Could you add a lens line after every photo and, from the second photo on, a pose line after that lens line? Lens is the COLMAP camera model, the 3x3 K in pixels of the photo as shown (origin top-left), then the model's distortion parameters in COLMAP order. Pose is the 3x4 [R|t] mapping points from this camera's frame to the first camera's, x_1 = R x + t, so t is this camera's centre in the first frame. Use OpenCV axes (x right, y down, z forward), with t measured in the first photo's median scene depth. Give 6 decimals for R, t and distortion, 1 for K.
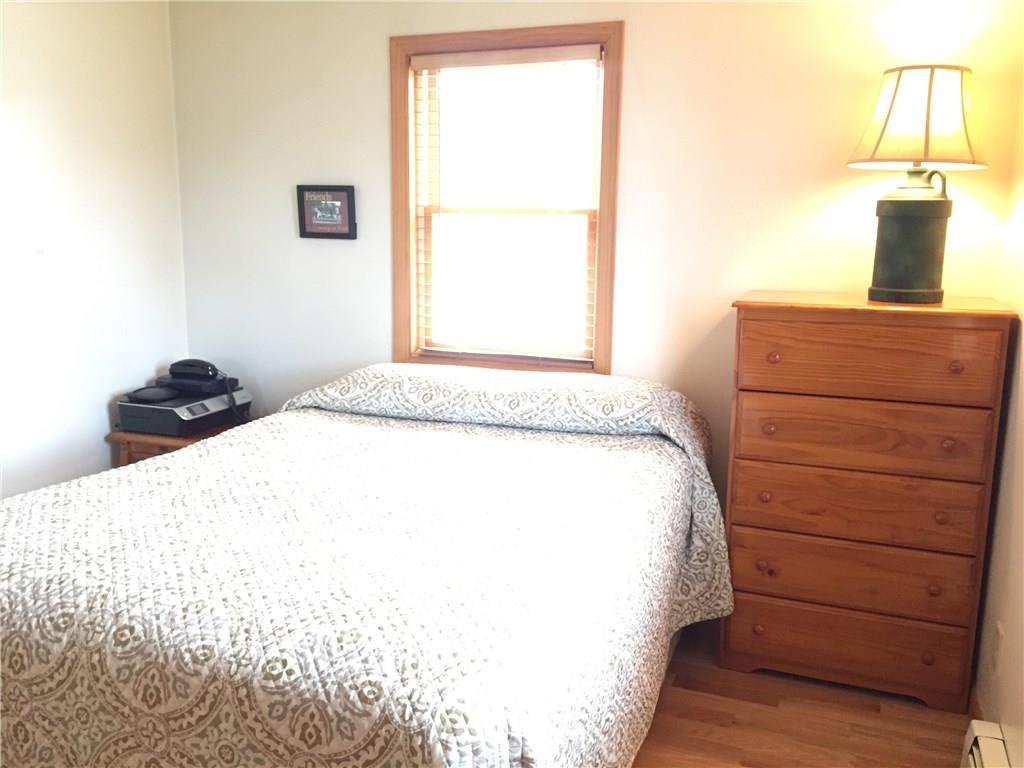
lens RADIAL K [[879.6, 0, 512.0], [0, 879.6, 384.0], [0, 0, 1]] dist [0.090587, -0.132218]
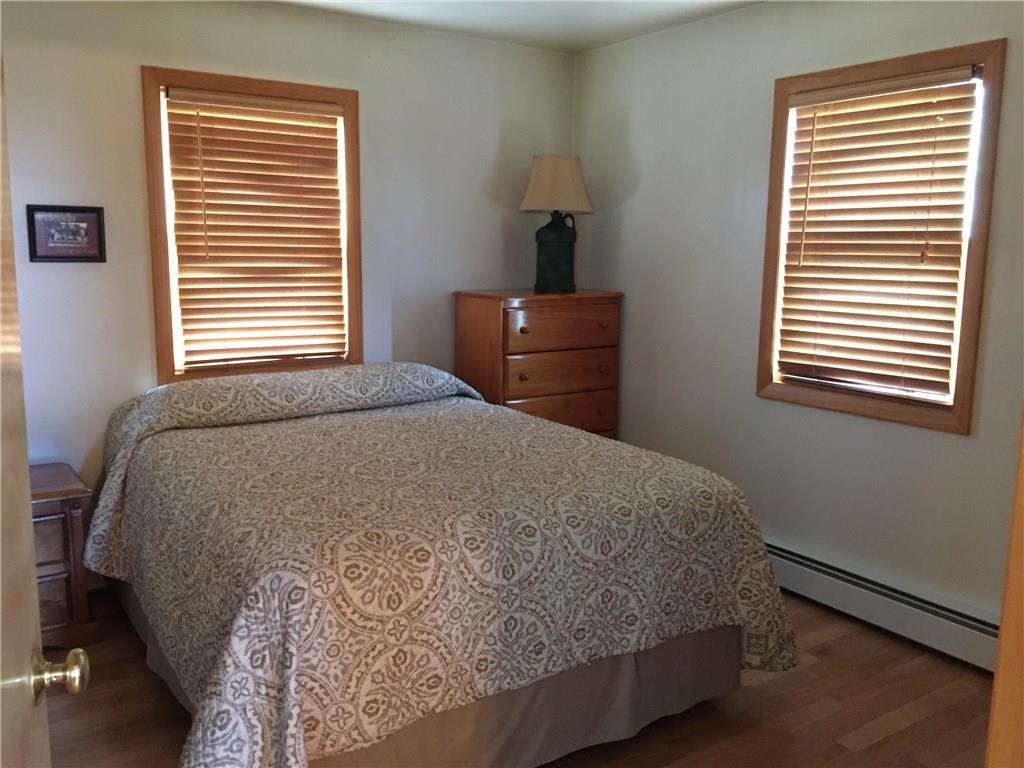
lens RADIAL K [[879.6, 0, 512.0], [0, 879.6, 384.0], [0, 0, 1]] dist [0.090587, -0.132218]
pose [[0.572150, -0.132955, 0.809301, -0.732696], [0.146357, 0.987485, 0.058758, -0.023770], [-0.806985, 0.084829, 0.584448, 0.080031]]
